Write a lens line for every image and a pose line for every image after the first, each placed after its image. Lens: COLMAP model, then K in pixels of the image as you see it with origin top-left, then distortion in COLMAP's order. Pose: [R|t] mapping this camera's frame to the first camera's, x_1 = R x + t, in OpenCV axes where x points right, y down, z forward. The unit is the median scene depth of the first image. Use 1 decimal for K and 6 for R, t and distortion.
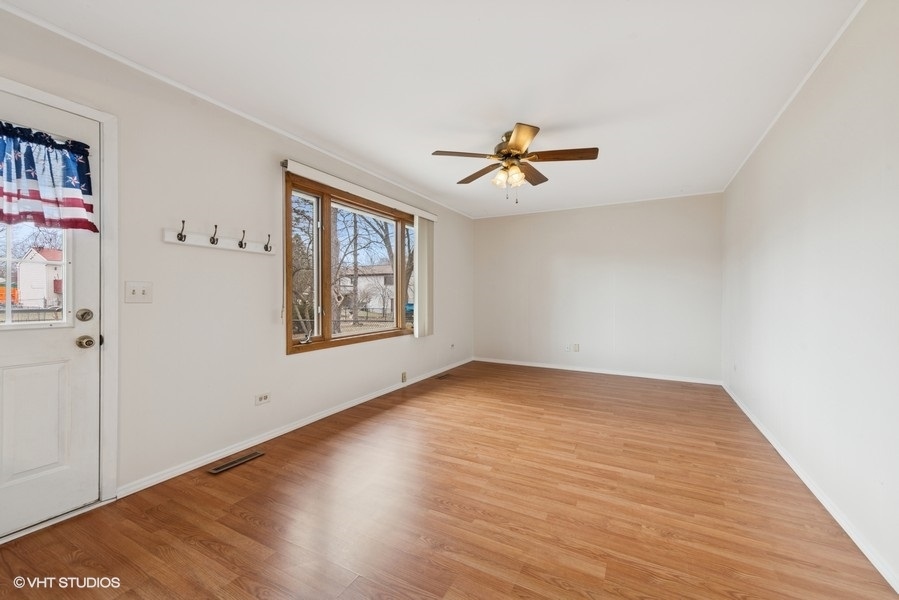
lens RADIAL K [[353.2, 0, 462.1], [0, 353.2, 297.5], [0, 0, 1]] dist [0.000293, -0.000107]
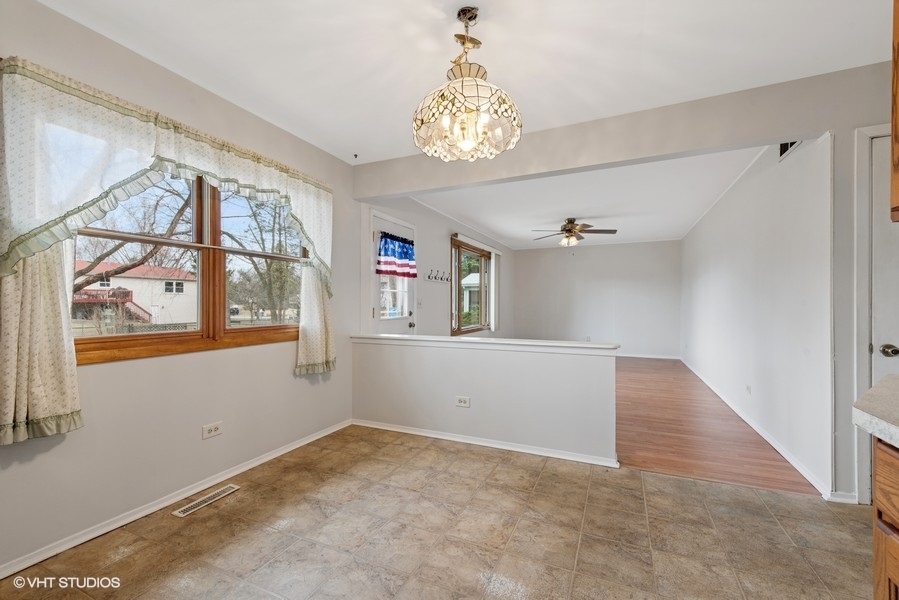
lens RADIAL K [[374.5, 0, 449.4], [0, 374.5, 296.7], [0, 0, 1]] dist [0.000607, 0.000057]
pose [[0.998235, 0.005742, 0.059101, -0.594459], [-0.004839, 0.999869, -0.015422, -0.014575], [-0.059182, 0.015109, 0.998133, -0.916466]]
